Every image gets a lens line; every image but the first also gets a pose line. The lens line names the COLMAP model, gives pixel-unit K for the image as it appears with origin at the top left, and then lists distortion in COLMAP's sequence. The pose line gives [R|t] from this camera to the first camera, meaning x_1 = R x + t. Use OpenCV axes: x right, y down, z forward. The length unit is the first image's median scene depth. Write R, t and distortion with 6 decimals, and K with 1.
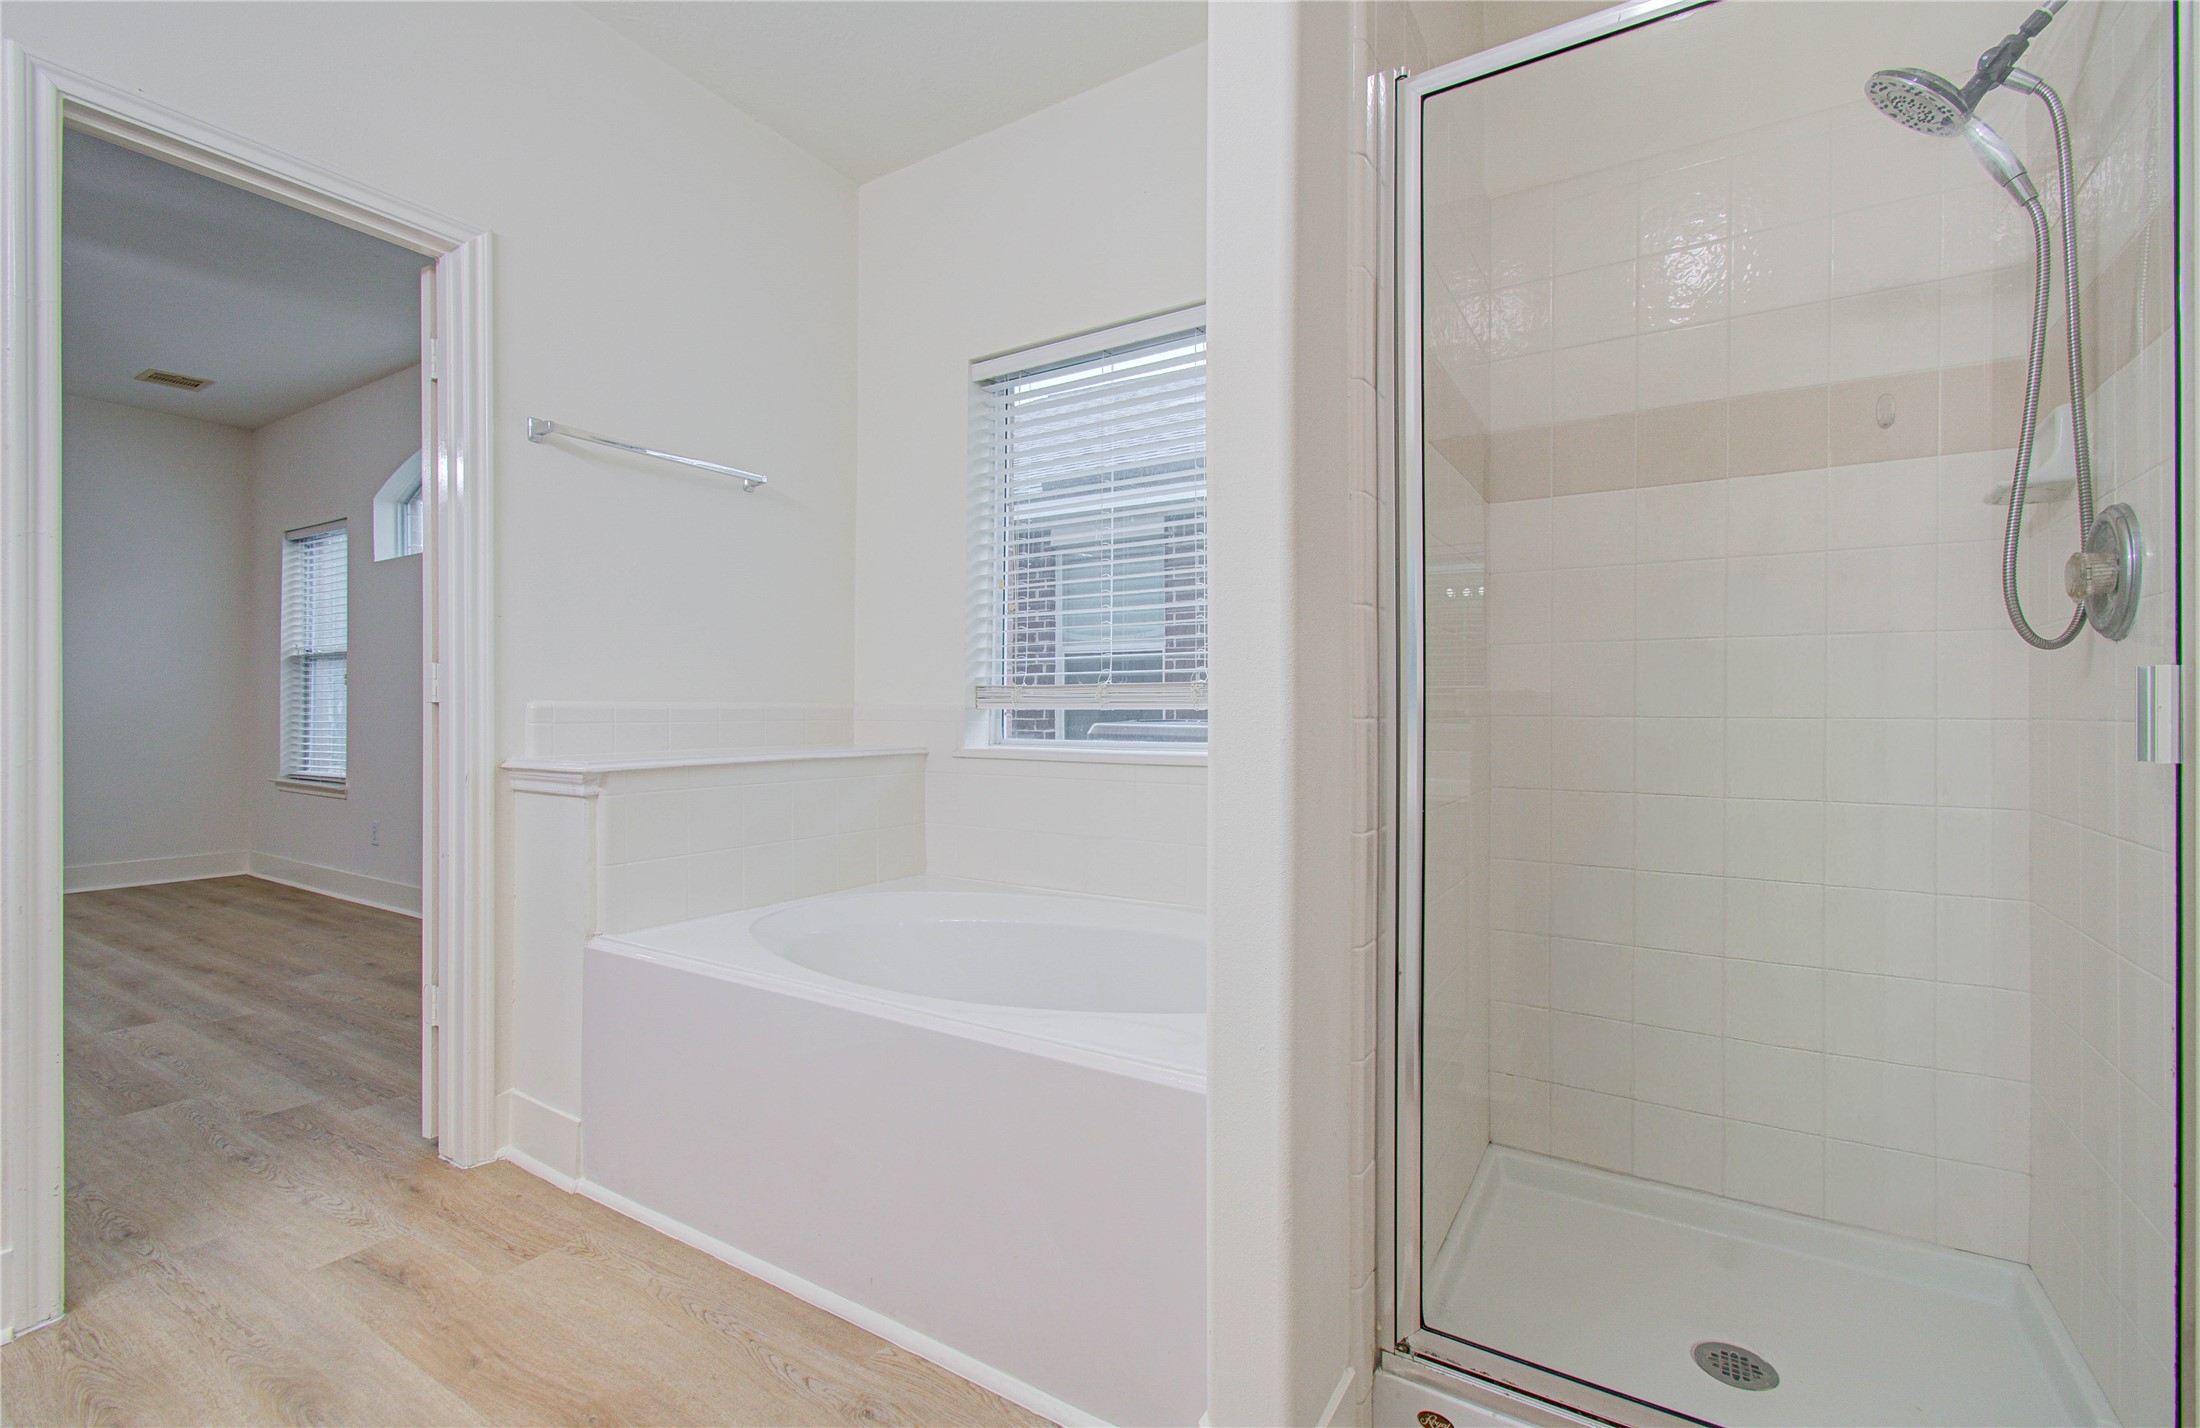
lens RADIAL K [[946.6, 0, 1100.0], [0, 946.6, 714.0], [0, 0, 1]] dist [-0.002211, -0.000148]
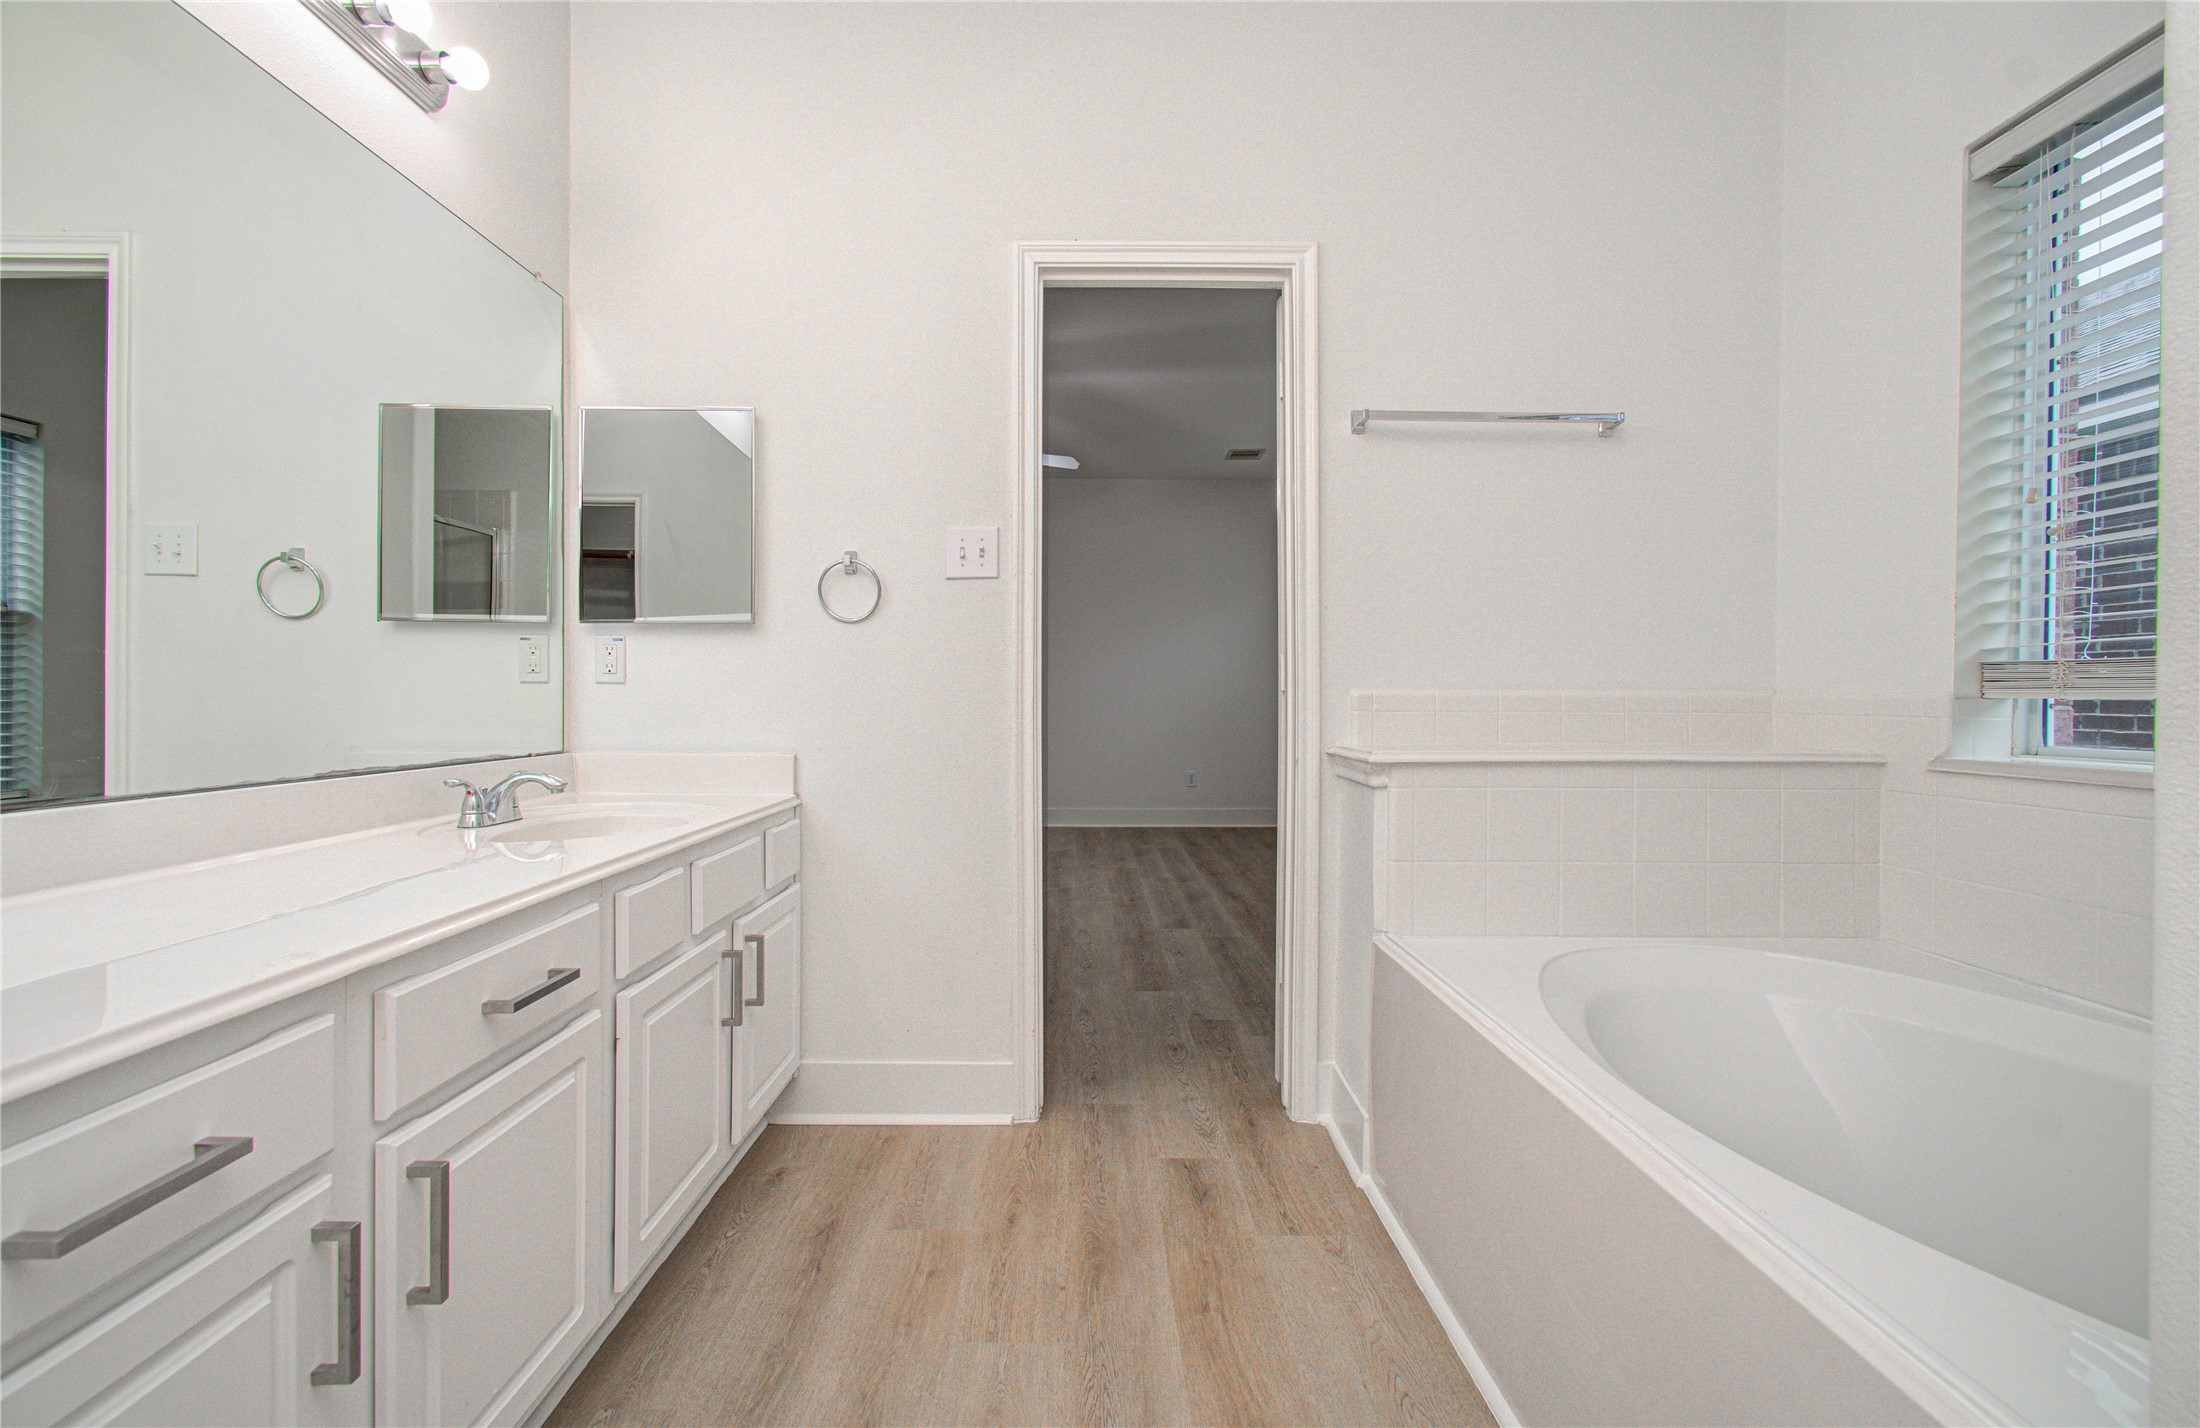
lens RADIAL K [[941.2, 0, 1118.2], [0, 941.2, 708.3], [0, 0, 1]] dist [-0.001703, 0.009616]
pose [[0.550566, 0.007730, -0.834756, 0.107293], [-0.009925, 0.999947, 0.002713, 0.006969], [0.834733, 0.006791, 0.550614, 0.221655]]
